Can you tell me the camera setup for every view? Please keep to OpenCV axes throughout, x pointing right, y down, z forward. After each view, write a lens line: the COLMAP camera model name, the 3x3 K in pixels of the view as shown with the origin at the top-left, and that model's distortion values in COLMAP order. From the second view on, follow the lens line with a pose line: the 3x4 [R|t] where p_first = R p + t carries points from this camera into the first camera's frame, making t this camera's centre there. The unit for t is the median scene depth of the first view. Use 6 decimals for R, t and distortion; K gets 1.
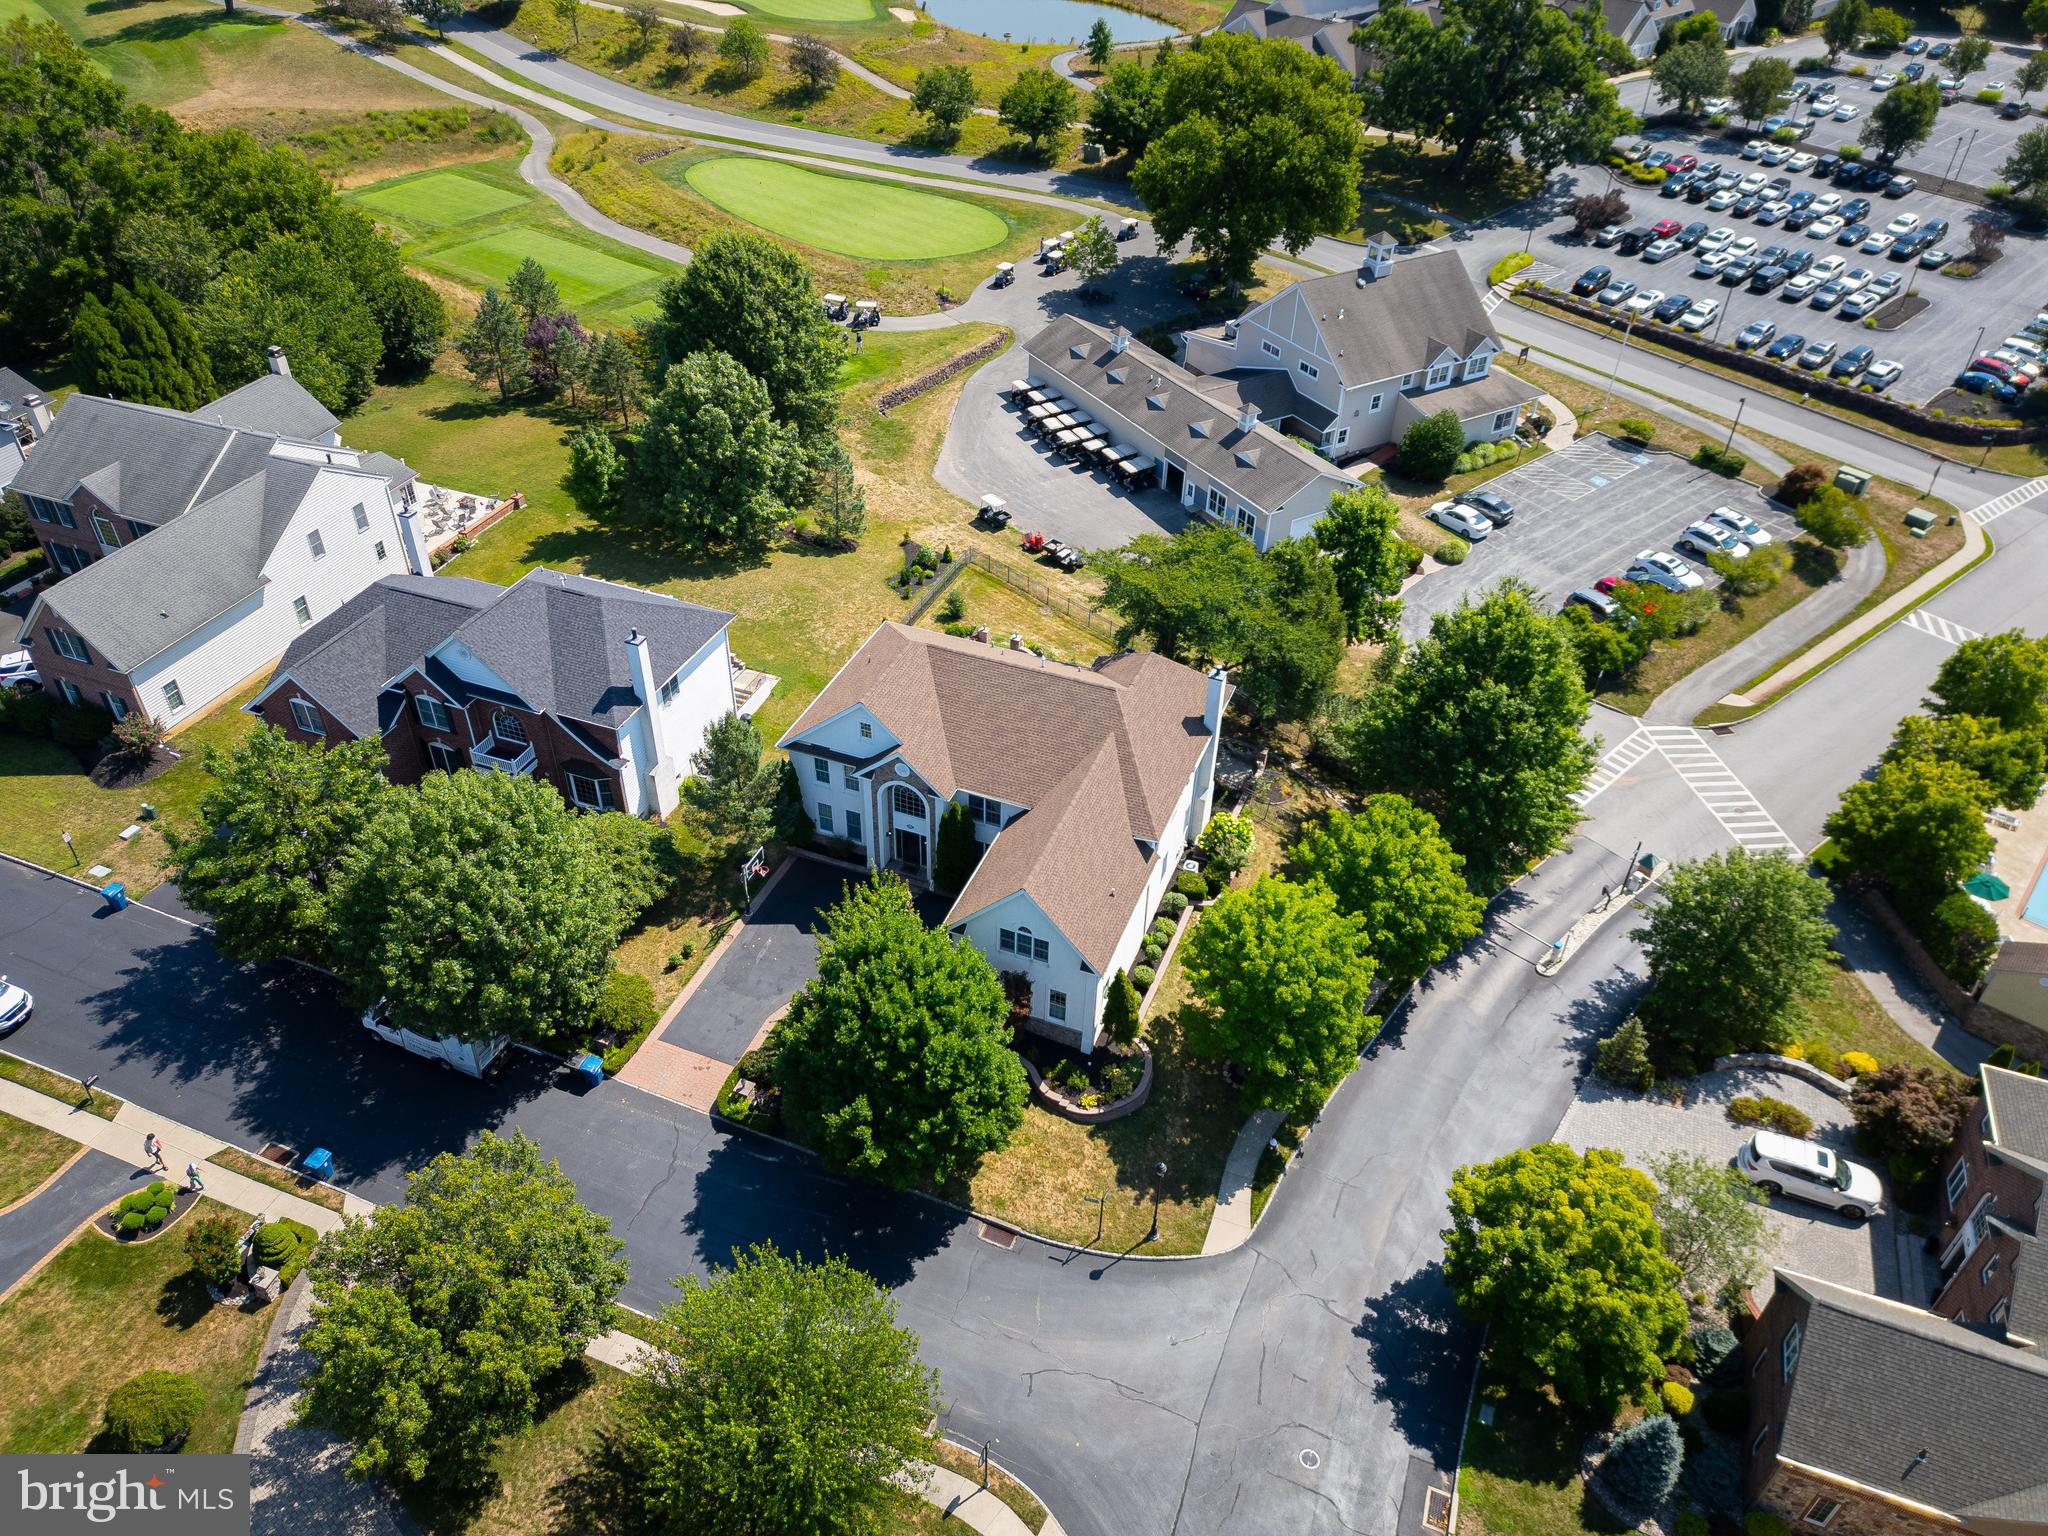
lens RADIAL K [[1391.5, 0, 1020.3], [0, 1391.5, 810.4], [0, 0, 1]] dist [0.060292, -0.060359]
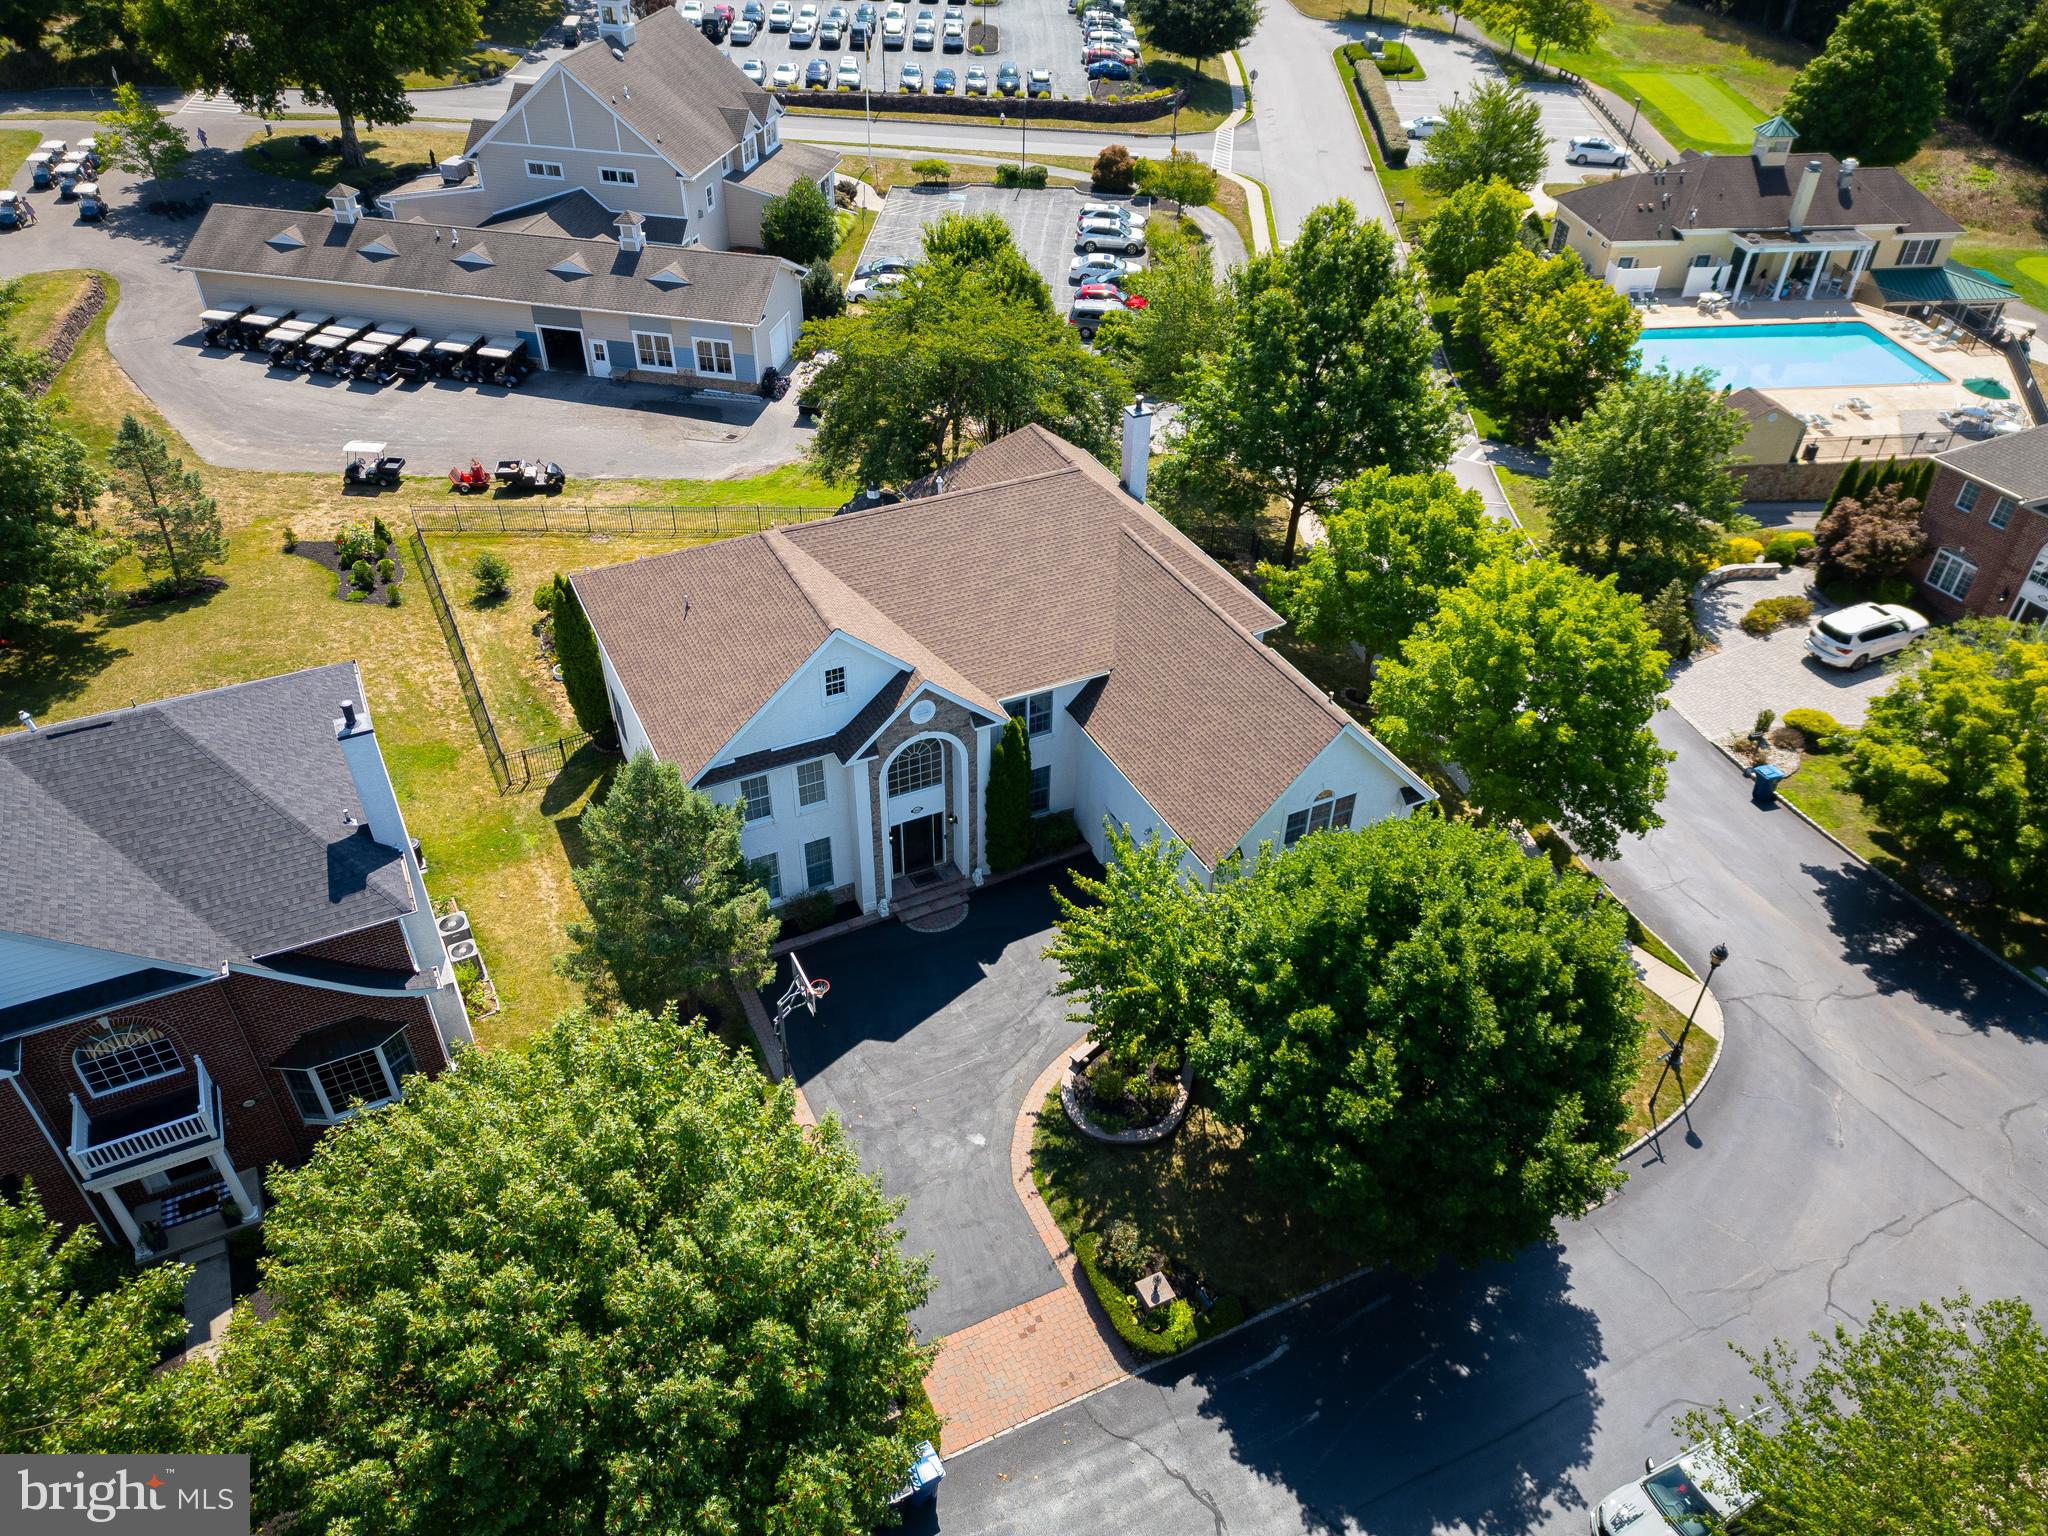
lens RADIAL K [[1431.2, 0, 1024.0], [0, 1431.2, 768.0], [0, 0, 1]] dist [0.059953, -0.059424]
pose [[0.675826, -0.462345, 0.574017, -0.247190], [0.469703, 0.870330, 0.148001, -0.045758], [-0.568012, 0.169595, 0.805357, 0.292172]]
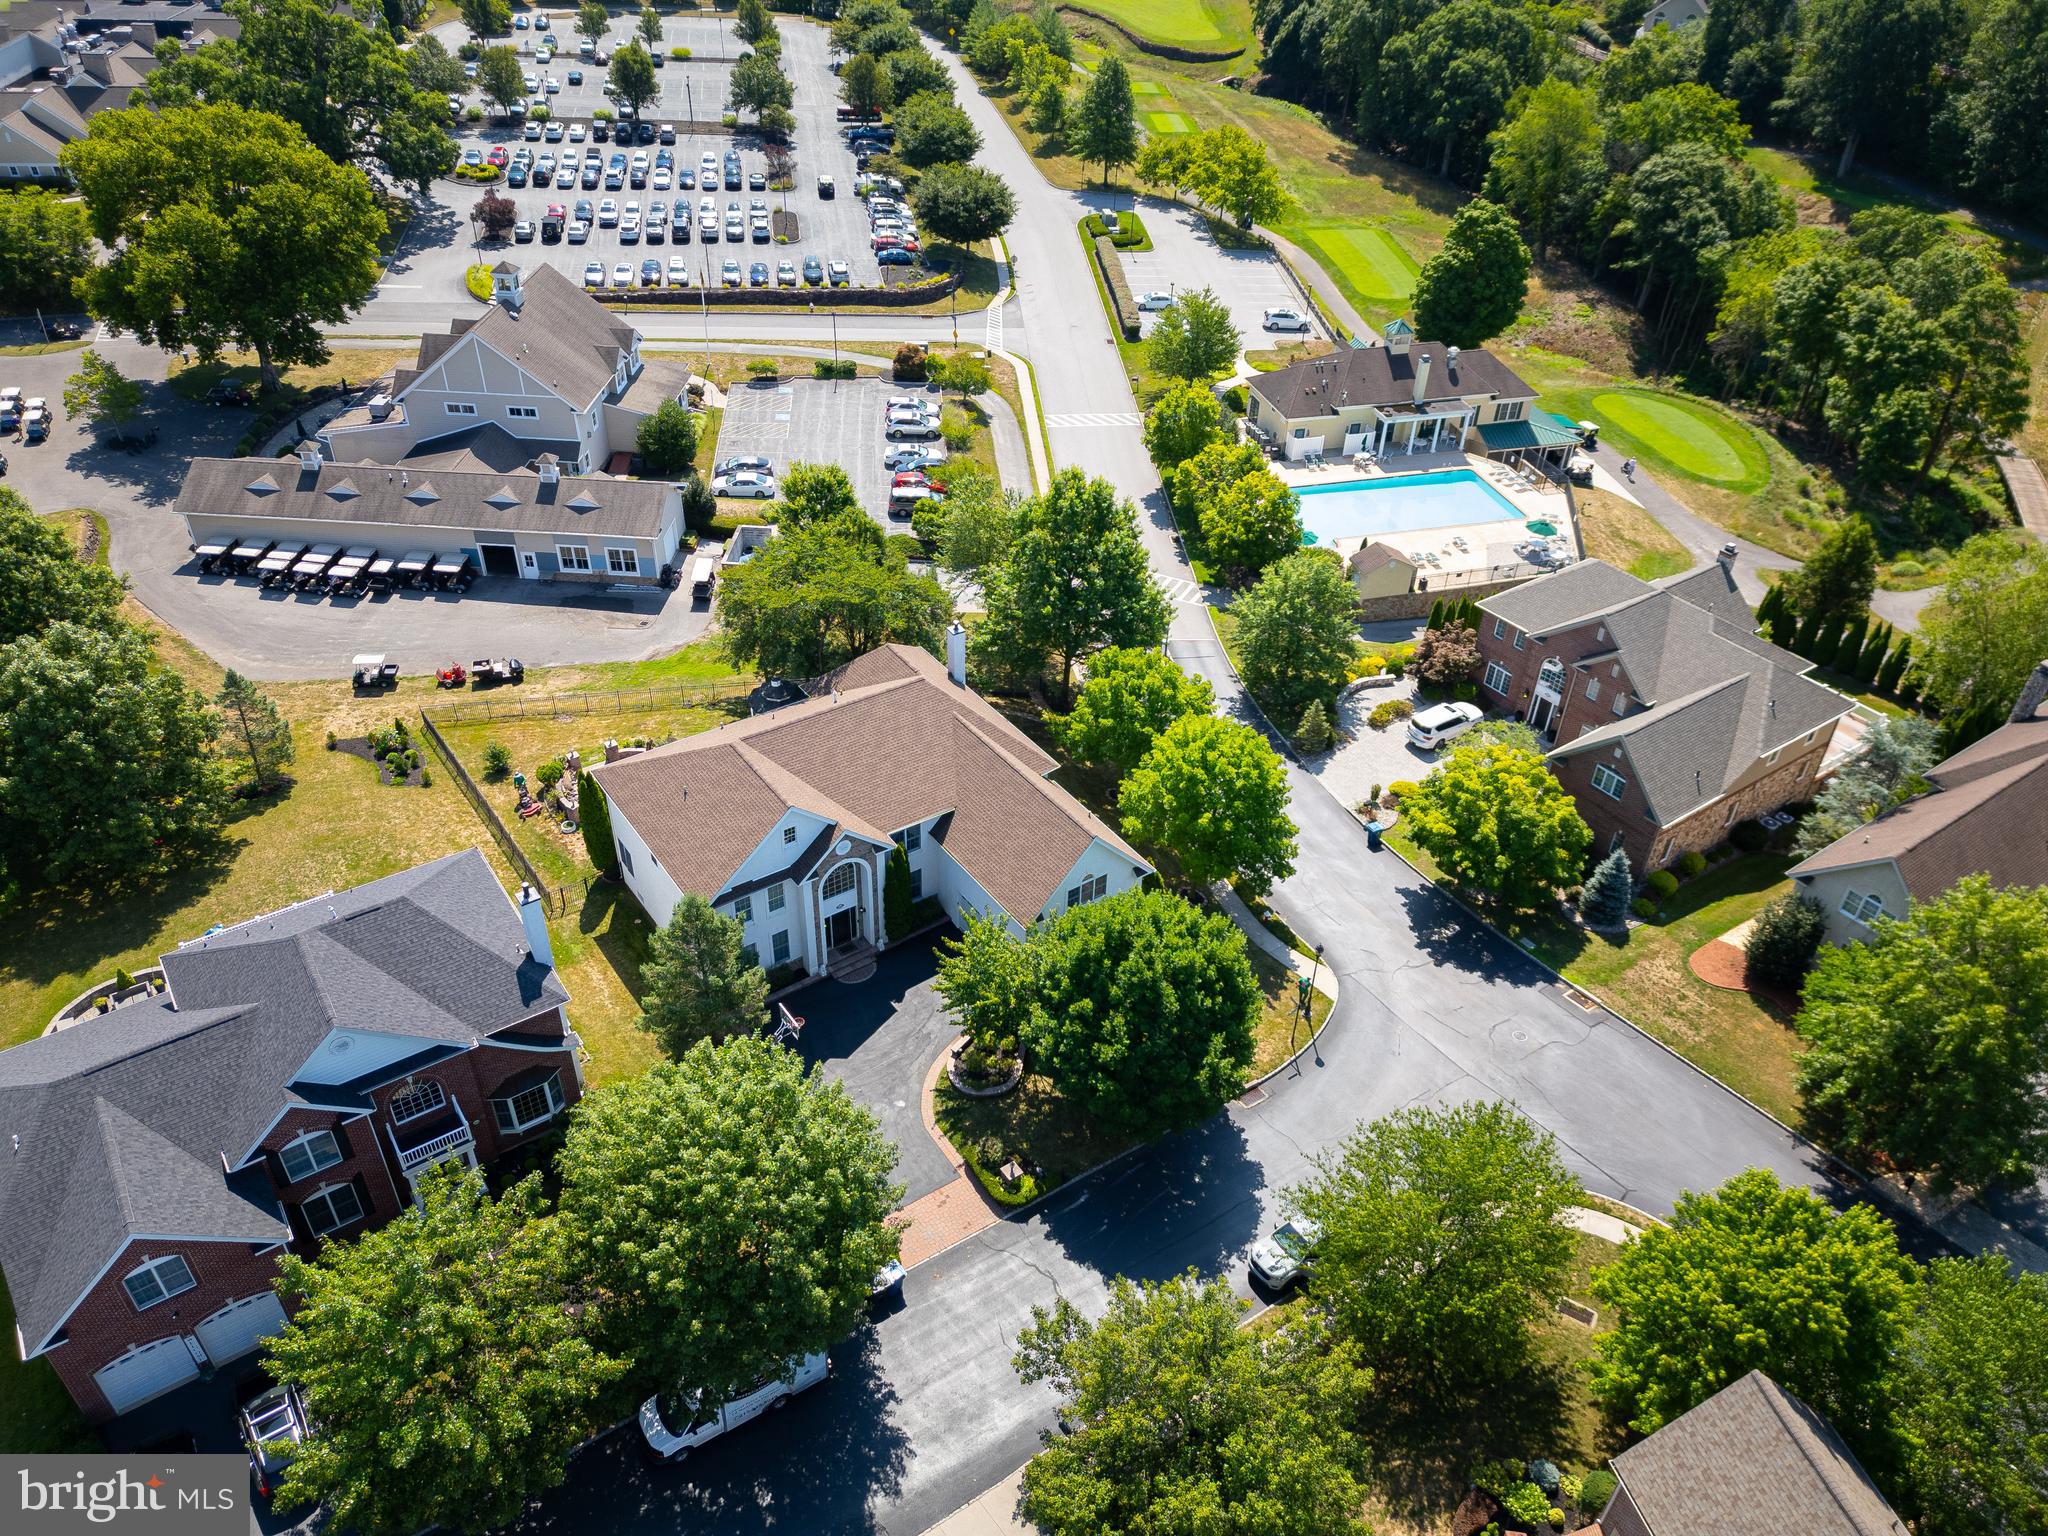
lens RADIAL K [[1431.2, 0, 1024.0], [0, 1431.2, 768.0], [0, 0, 1]] dist [0.059953, -0.059424]
pose [[0.559901, -0.497034, 0.662924, -0.383473], [0.519047, 0.834049, 0.186955, -0.115734], [-0.645834, 0.239412, 0.724969, 0.111495]]
